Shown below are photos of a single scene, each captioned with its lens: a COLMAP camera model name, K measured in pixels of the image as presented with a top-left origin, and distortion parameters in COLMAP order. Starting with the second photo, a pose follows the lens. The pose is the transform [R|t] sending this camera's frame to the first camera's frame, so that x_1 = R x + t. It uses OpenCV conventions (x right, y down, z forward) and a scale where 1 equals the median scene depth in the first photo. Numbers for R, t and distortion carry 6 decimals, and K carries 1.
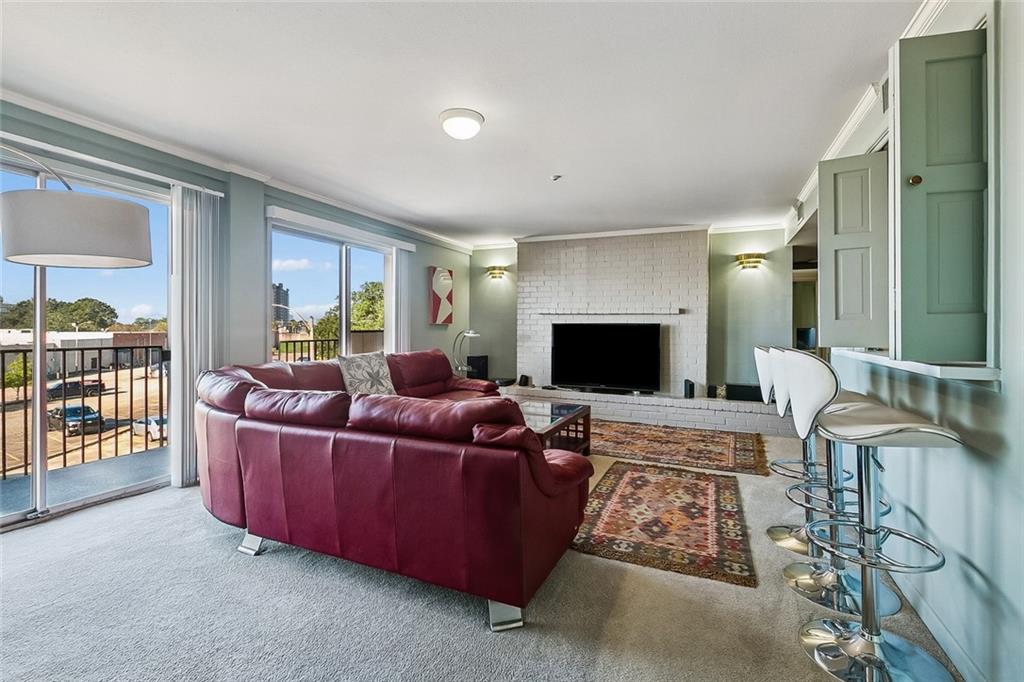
lens RADIAL K [[461.8, 0, 503.8], [0, 461.8, 324.4], [0, 0, 1]] dist [-0.000476, -0.001241]
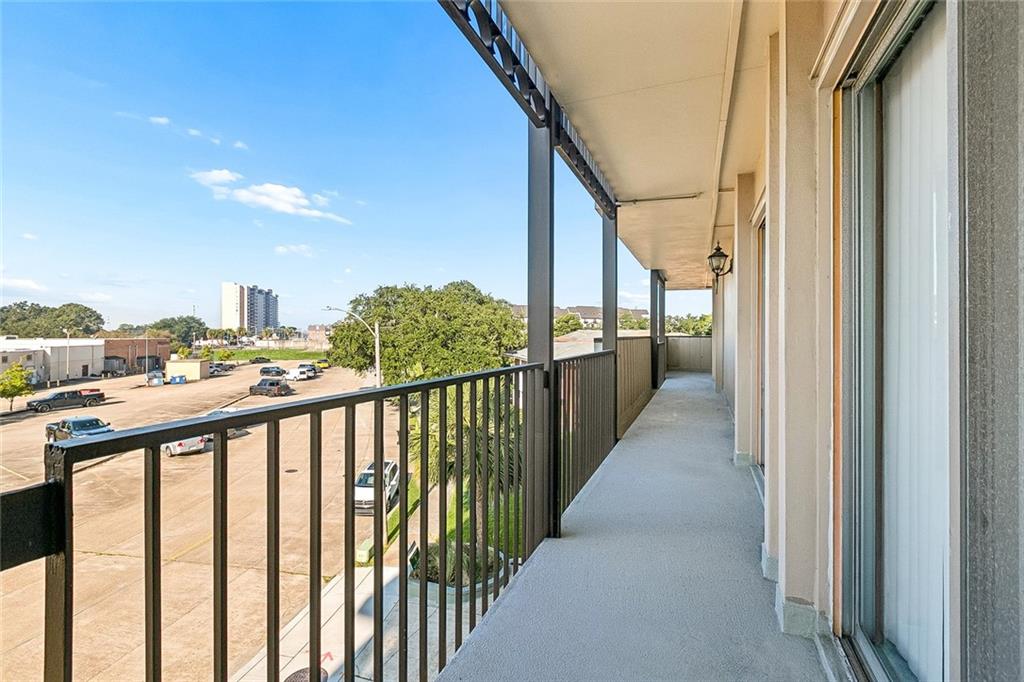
lens RADIAL K [[461.8, 0, 507.4], [0, 461.8, 337.6], [0, 0, 1]] dist [-0.000476, -0.001241]
pose [[0.999616, 0.001879, 0.027644, -0.088755], [-0.002238, 0.999913, 0.012962, 0.000802], [-0.027617, -0.013019, 0.999534, 0.045800]]
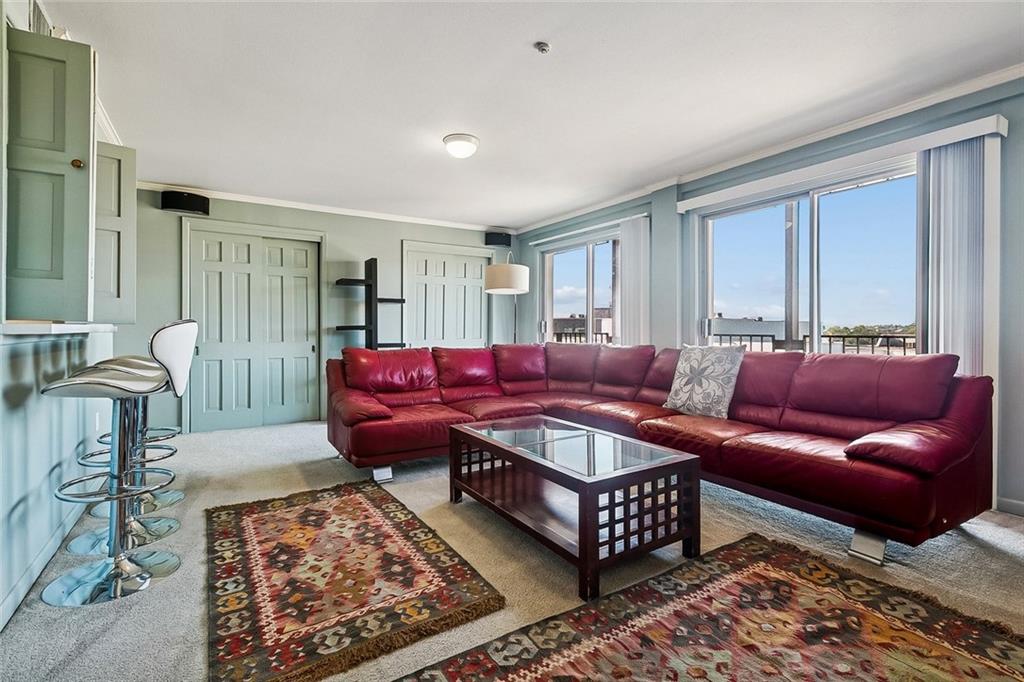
lens RADIAL K [[461.8, 0, 513.9], [0, 461.8, 331.6], [0, 0, 1]] dist [-0.000476, -0.001241]
pose [[-0.535441, -0.000845, -0.844572, 0.769104], [0.003325, 0.999990, -0.003109, 0.056928], [0.844566, -0.004473, -0.535433, 1.575532]]
